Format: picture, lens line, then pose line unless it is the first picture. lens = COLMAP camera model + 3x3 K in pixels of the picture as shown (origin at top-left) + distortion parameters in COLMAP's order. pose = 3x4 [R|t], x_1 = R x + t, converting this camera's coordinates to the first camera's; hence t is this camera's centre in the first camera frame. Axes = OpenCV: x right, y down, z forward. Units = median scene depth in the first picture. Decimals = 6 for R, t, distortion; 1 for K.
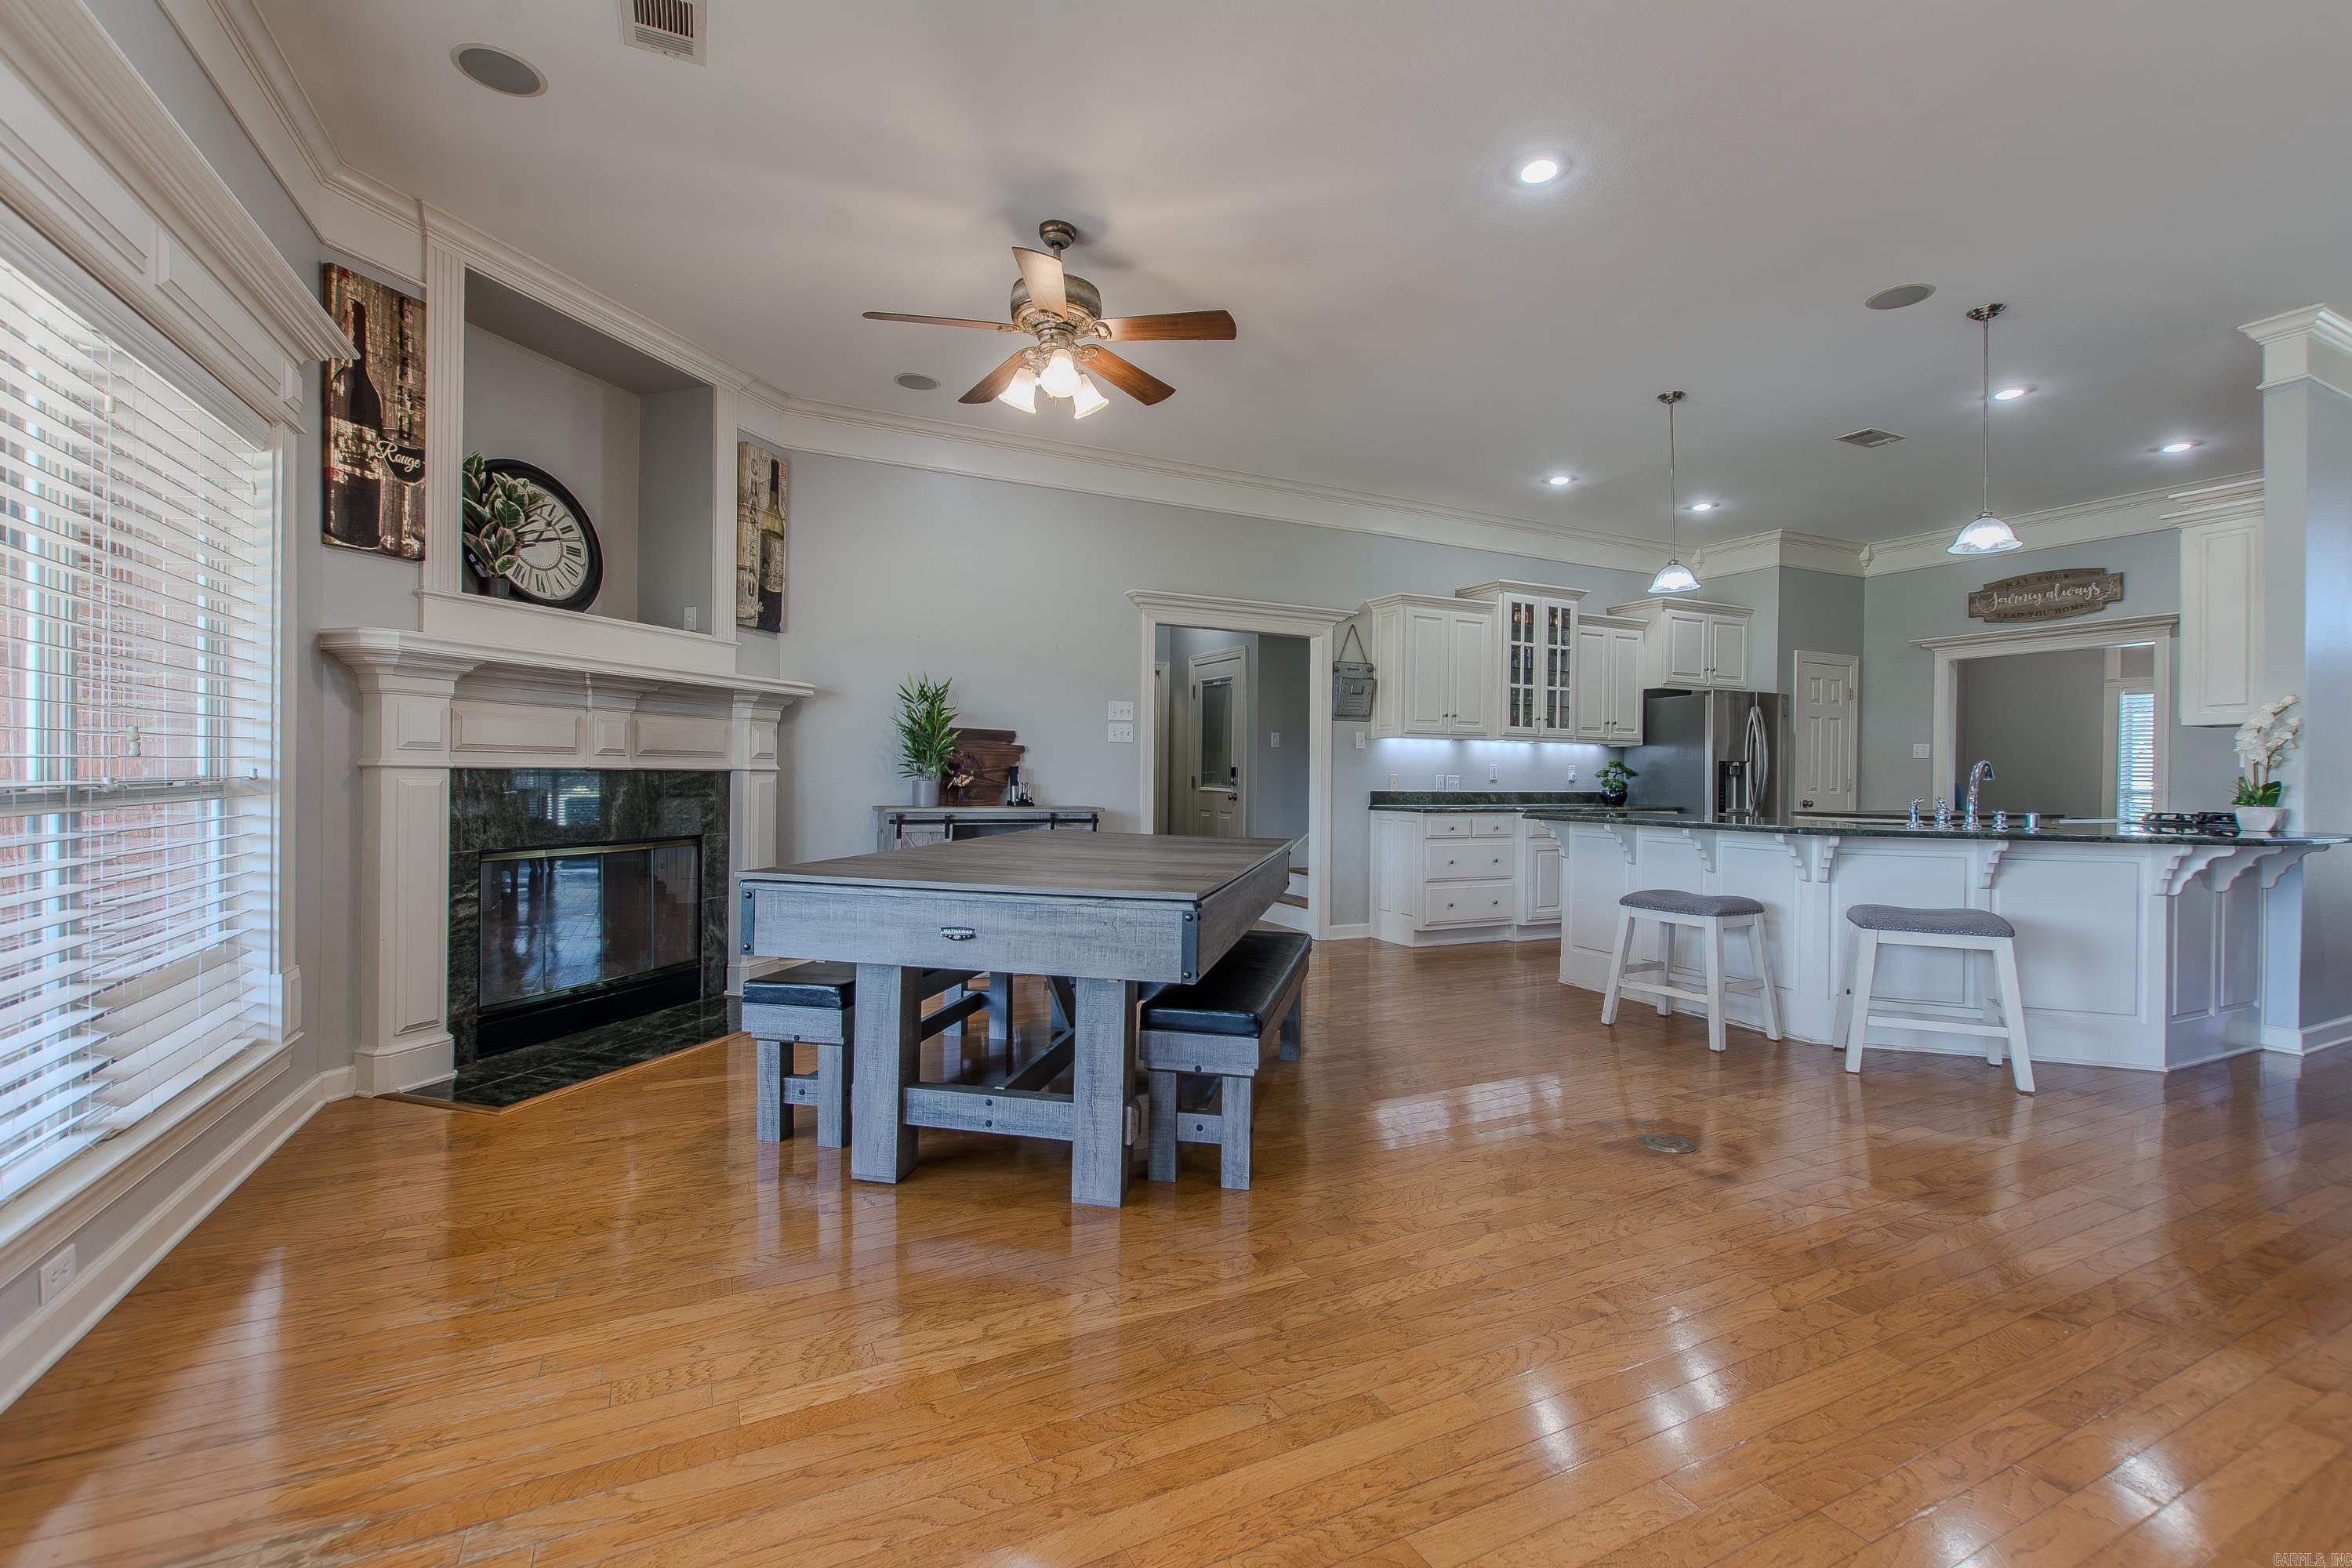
lens RADIAL K [[1020.3, 0, 1184.4], [0, 1020.3, 783.0], [0, 0, 1]] dist [0.004649, -0.002636]
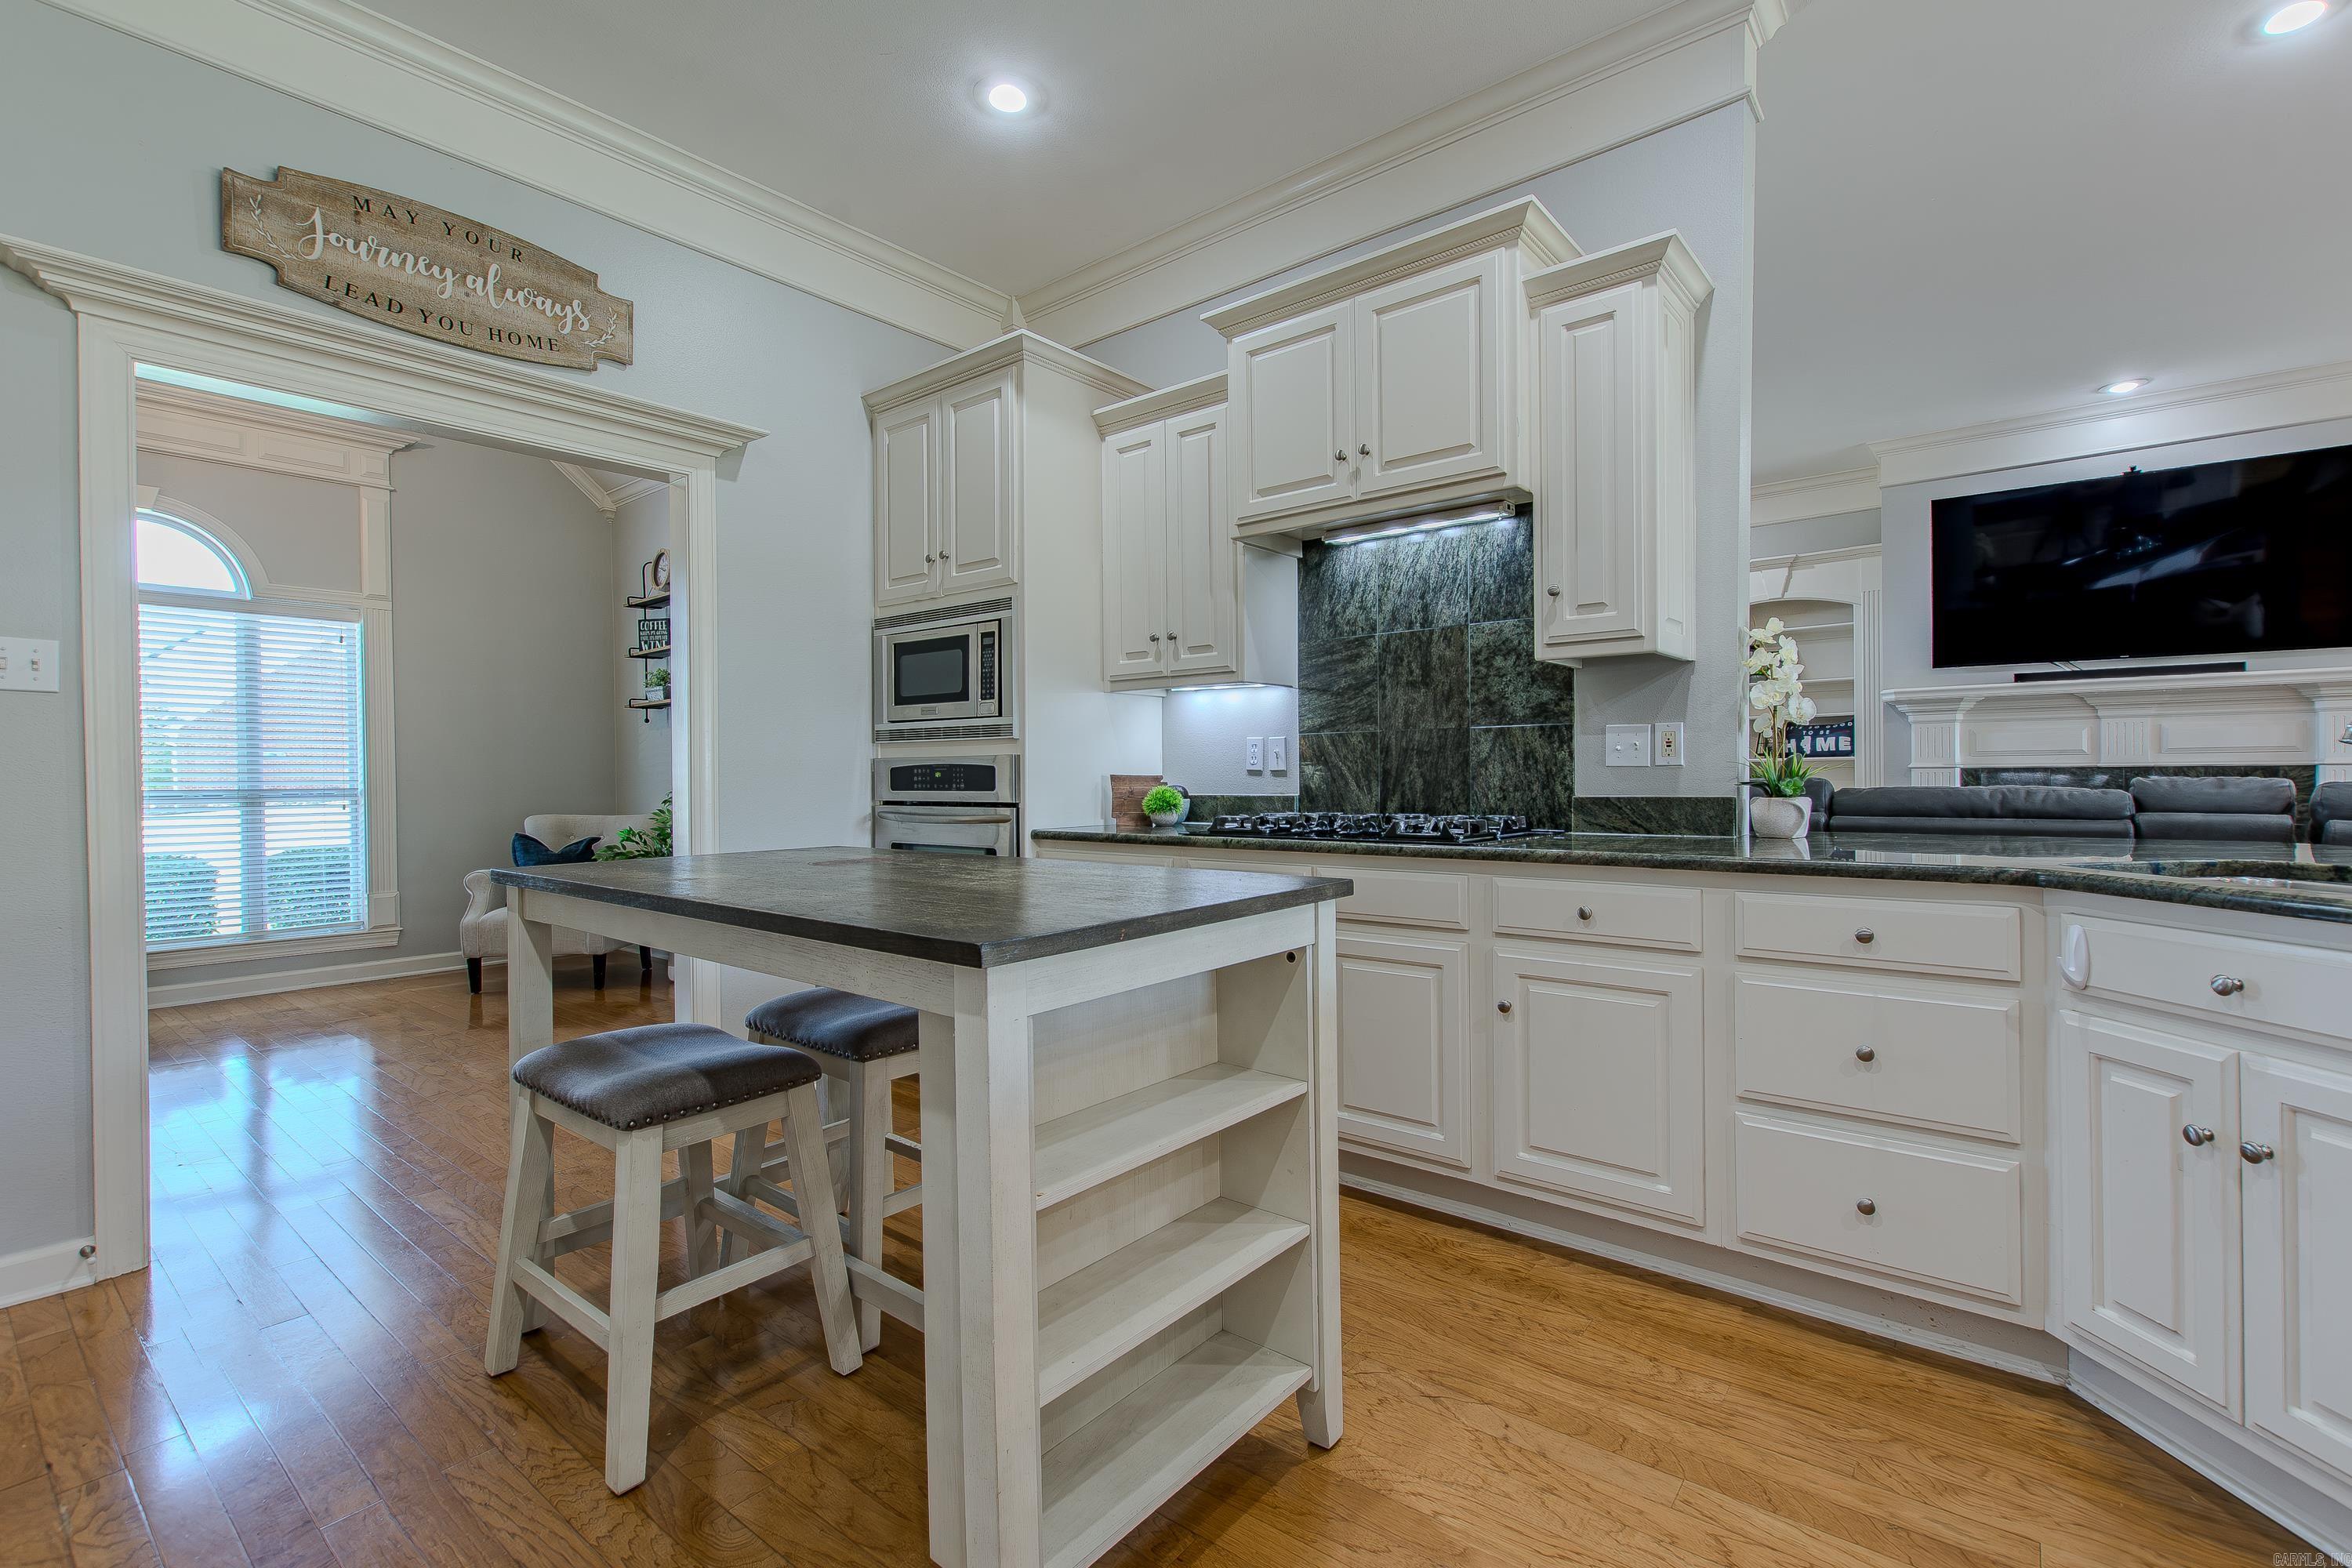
lens RADIAL K [[1020.3, 0, 1178.0], [0, 1020.3, 768.8], [0, 0, 1]] dist [0.004649, -0.002636]
pose [[-0.412498, -0.005427, 0.910942, 0.603217], [0.013648, 0.999833, 0.012137, -0.008255], [-0.910856, 0.017439, -0.412355, 1.421792]]
